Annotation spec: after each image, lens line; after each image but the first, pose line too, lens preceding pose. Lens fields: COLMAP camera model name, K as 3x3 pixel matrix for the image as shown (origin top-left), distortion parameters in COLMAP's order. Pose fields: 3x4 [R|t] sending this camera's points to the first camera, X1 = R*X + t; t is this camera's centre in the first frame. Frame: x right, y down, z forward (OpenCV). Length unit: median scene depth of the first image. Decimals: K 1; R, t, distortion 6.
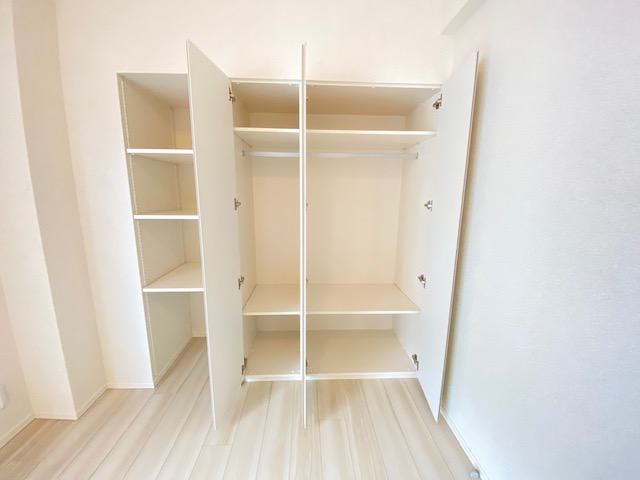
lens RADIAL K [[258.7, 0, 320.6], [0, 258.7, 241.5], [0, 0, 1]] dist [0.029153, -0.022998]
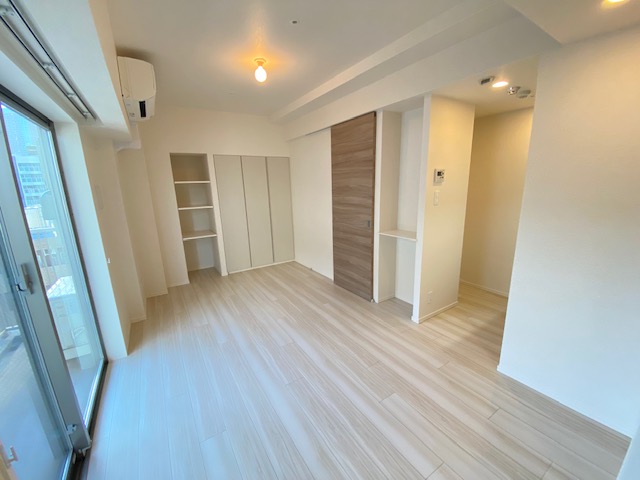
lens RADIAL K [[258.7, 0, 320.6], [0, 258.7, 241.5], [0, 0, 1]] dist [0.029153, -0.022998]
pose [[0.861992, -0.151662, 0.483702, -0.747431], [0.142048, 0.988234, 0.056716, 0.250888], [-0.486612, 0.019820, 0.873393, -1.694043]]
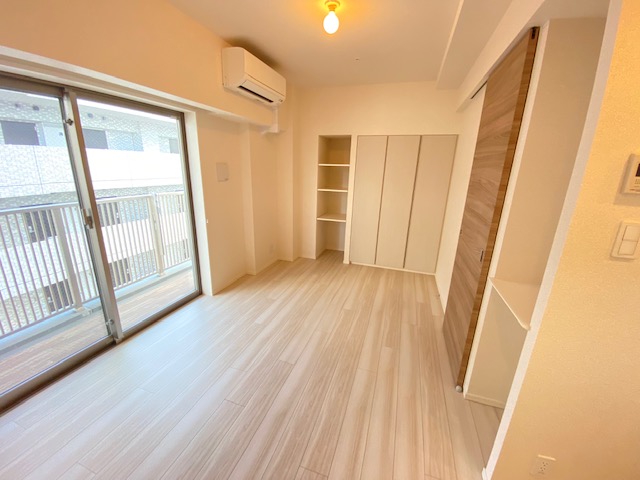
lens RADIAL K [[258.7, 0, 320.6], [0, 258.7, 241.5], [0, 0, 1]] dist [0.029153, -0.022998]
pose [[0.934798, 0.109739, -0.337801, 0.235026], [-0.085450, 0.992624, 0.086002, 0.192365], [0.344747, -0.051530, 0.937280, -1.375567]]
